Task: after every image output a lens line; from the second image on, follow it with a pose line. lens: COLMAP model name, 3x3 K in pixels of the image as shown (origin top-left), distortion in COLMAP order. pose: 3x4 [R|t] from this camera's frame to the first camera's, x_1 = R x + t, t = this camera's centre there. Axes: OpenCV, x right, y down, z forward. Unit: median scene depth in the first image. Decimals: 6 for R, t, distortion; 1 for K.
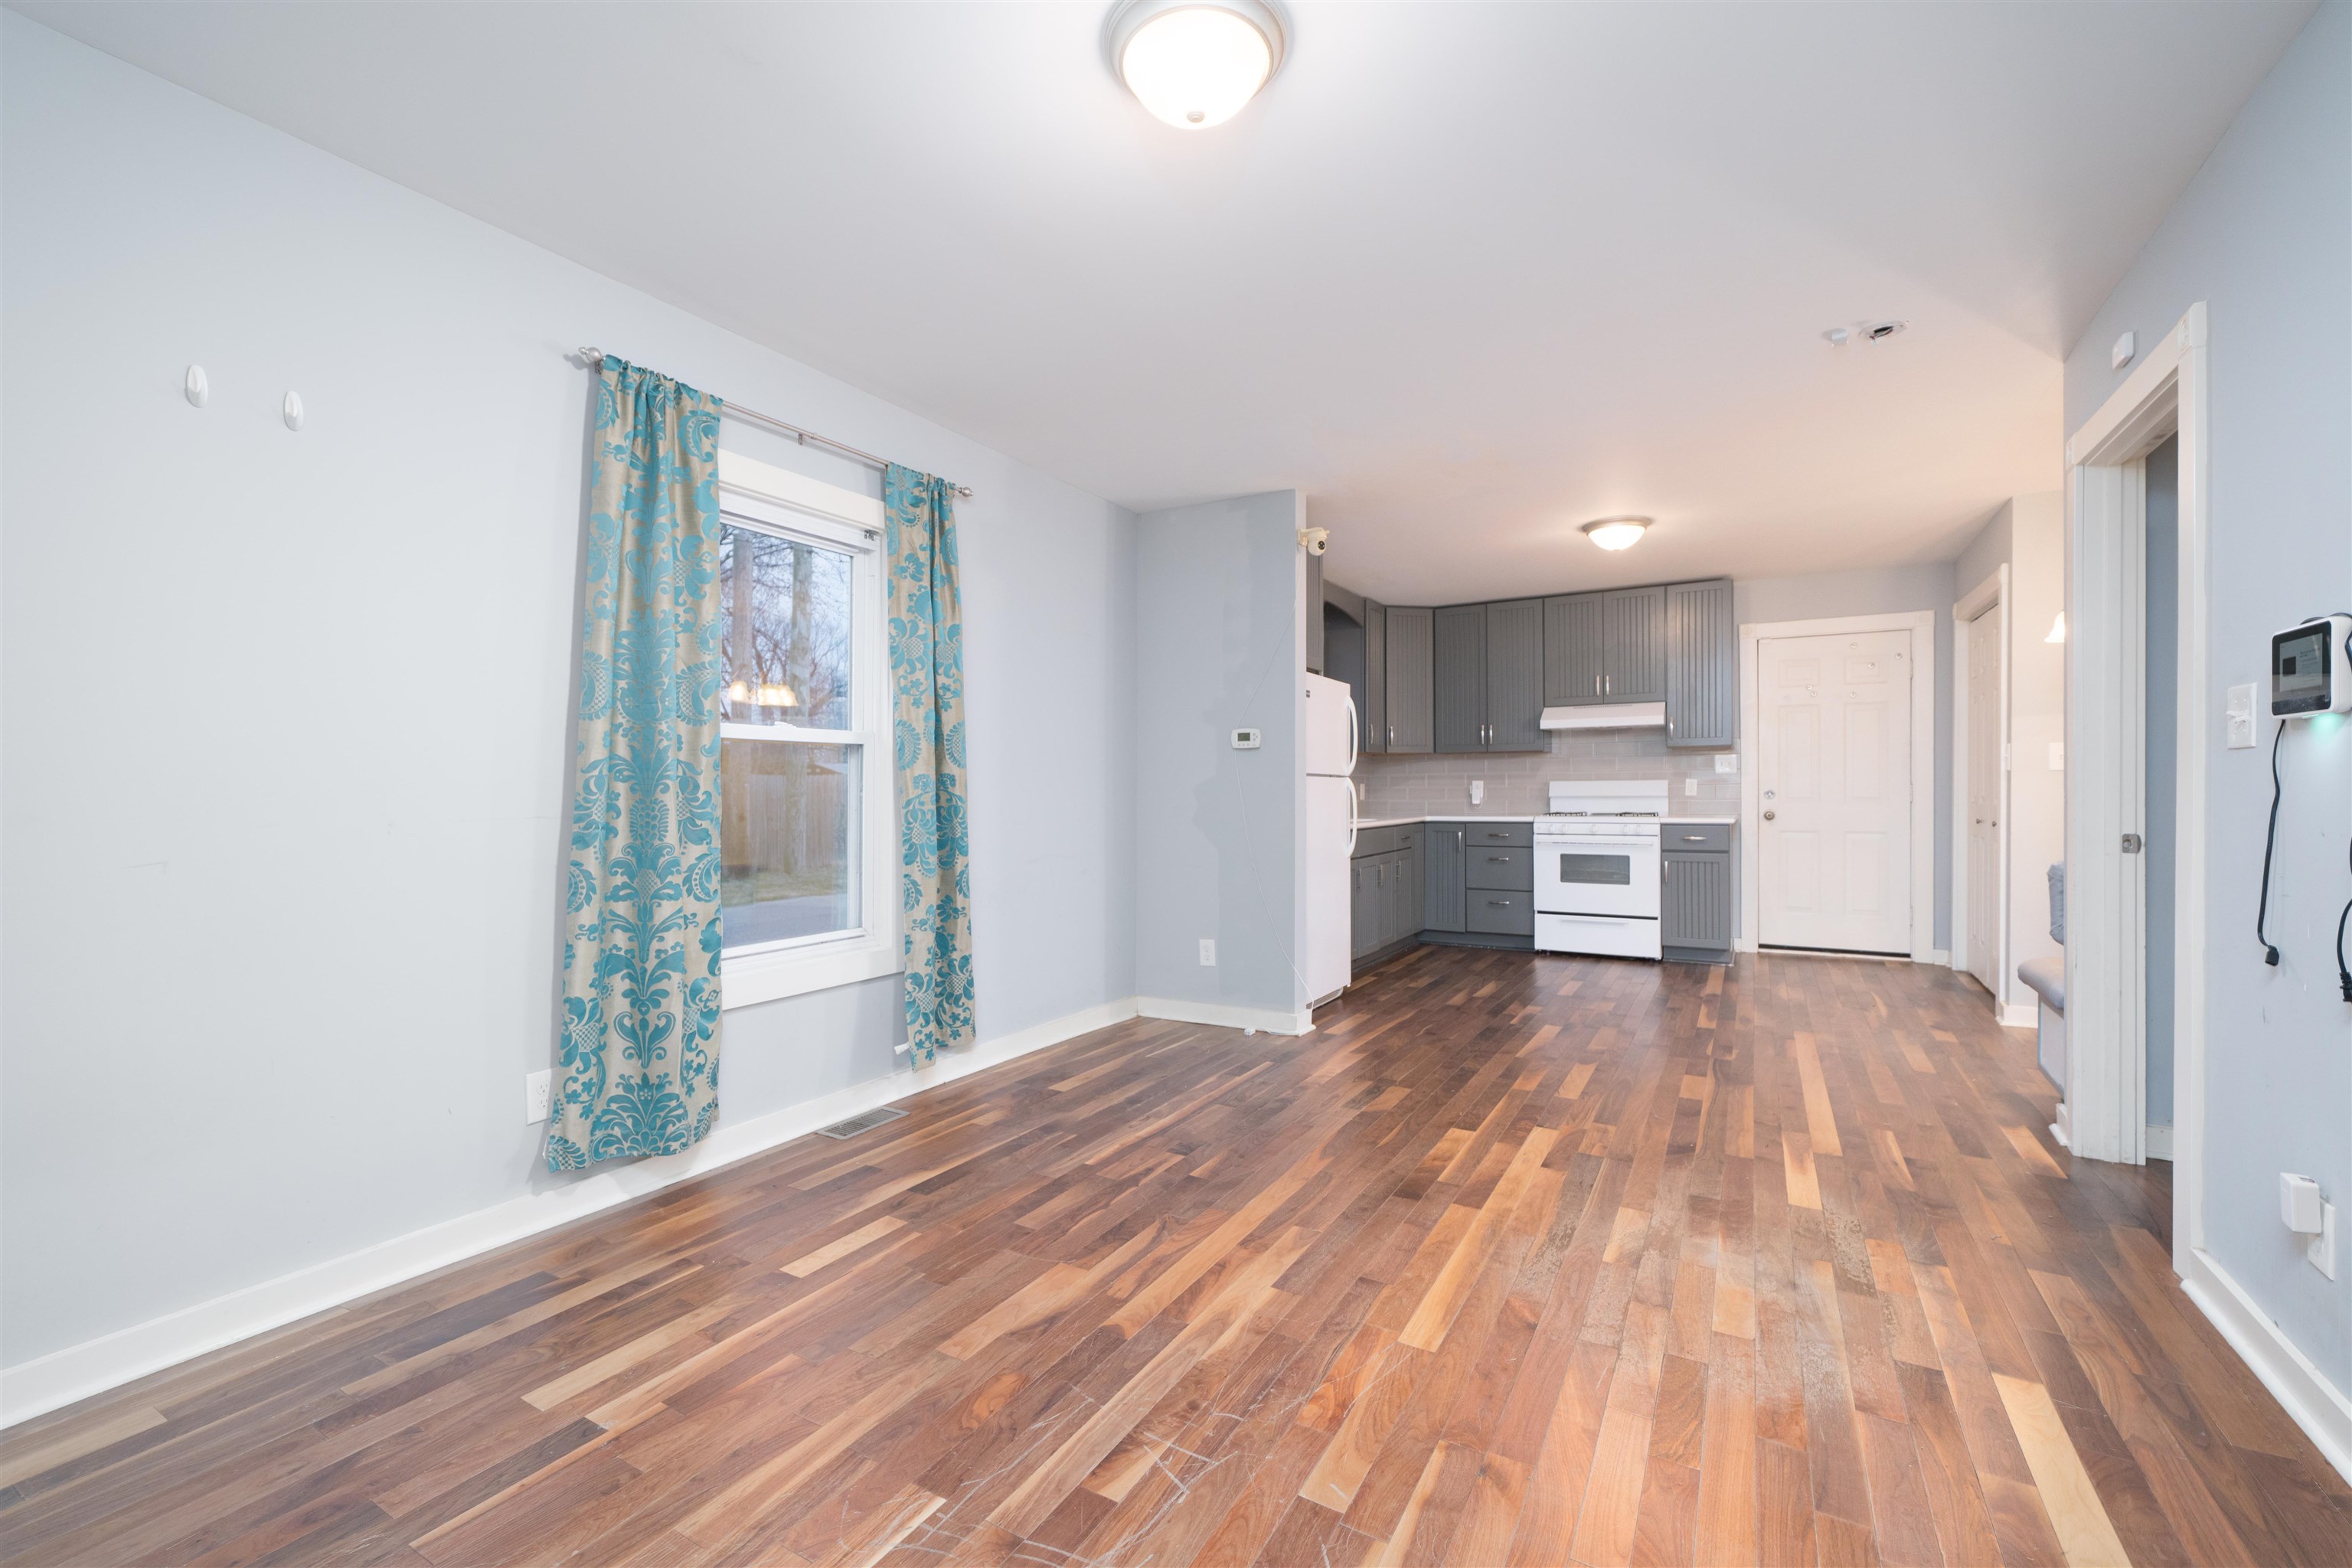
lens RADIAL K [[997.6, 0, 1167.8], [0, 997.6, 795.1], [0, 0, 1]] dist [0.005091, 0.000323]
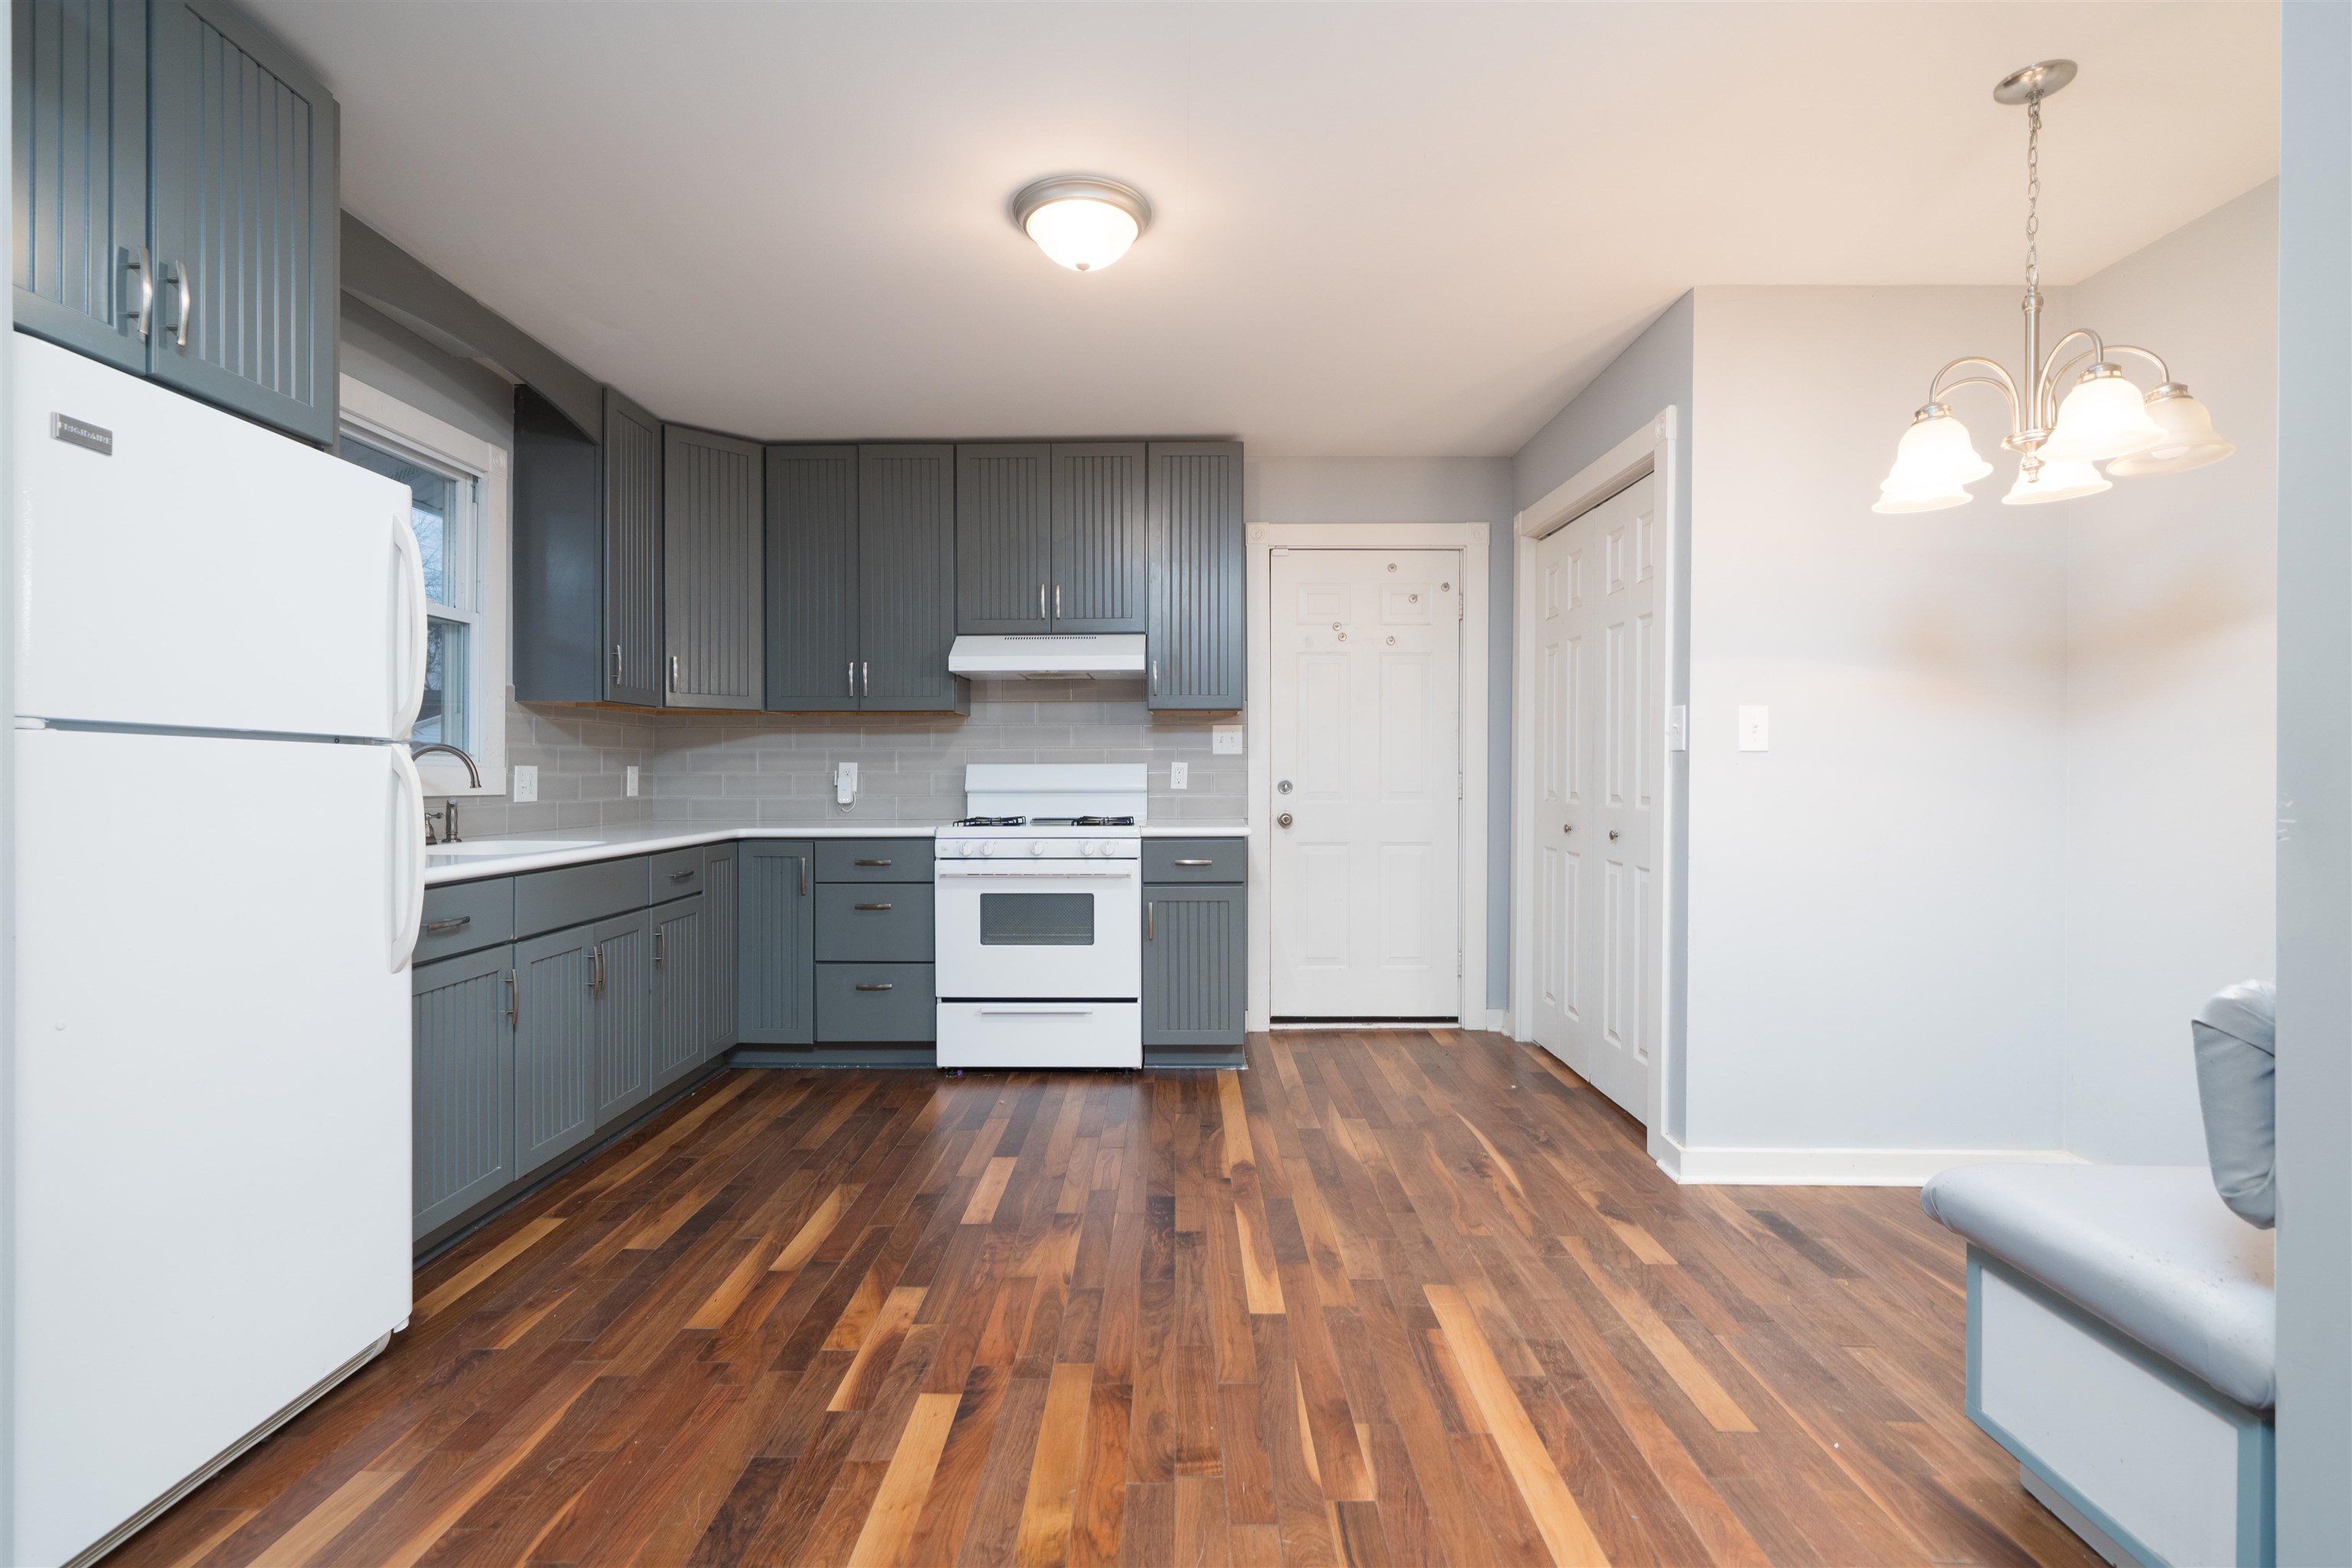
lens RADIAL K [[1072.3, 0, 1174.3], [0, 1072.3, 786.3], [0, 0, 1]] dist [-0.002397, 0.000461]
pose [[0.861593, -0.000560, 0.507600, 0.307425], [-0.001724, 0.999990, 0.004031, -0.006440], [-0.507597, -0.004348, 0.861584, 0.723528]]
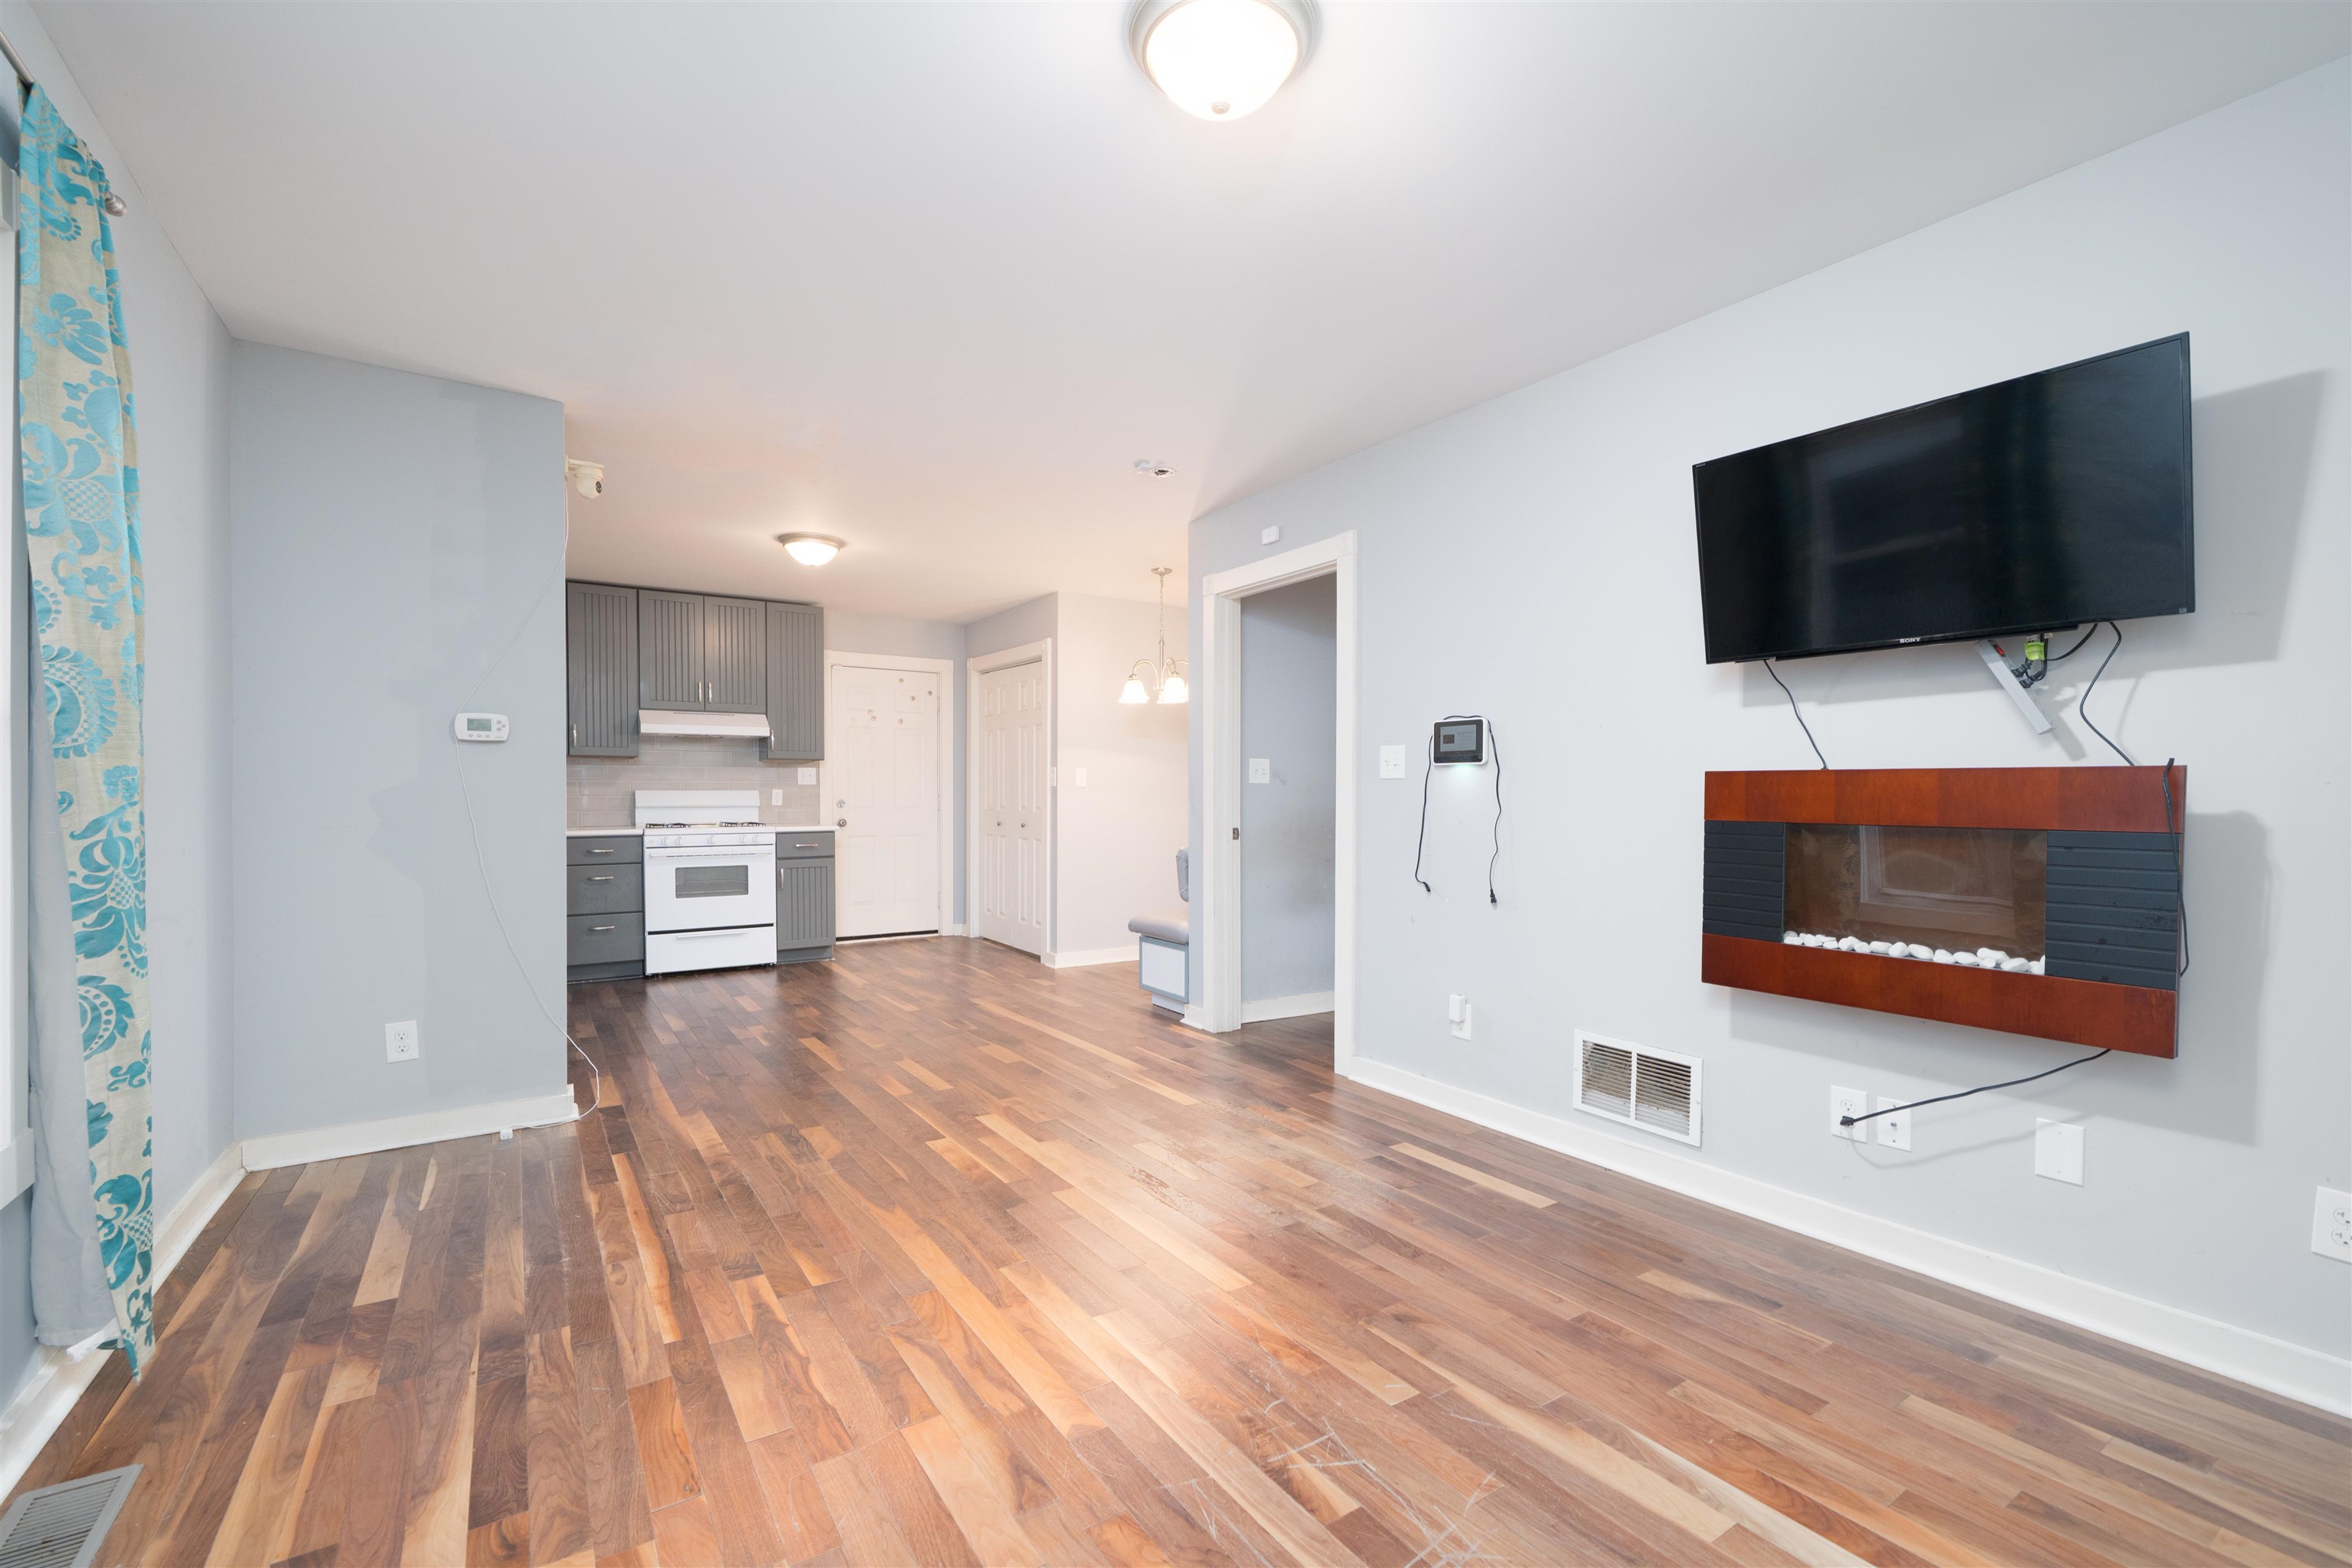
lens RADIAL K [[997.6, 0, 1167.3], [0, 997.6, 812.2], [0, 0, 1]] dist [0.005091, 0.000323]
pose [[0.436912, -0.009535, 0.899454, -0.417351], [0.002533, 0.999953, 0.009371, -0.001704], [-0.899501, -0.001816, 0.436915, 0.295973]]
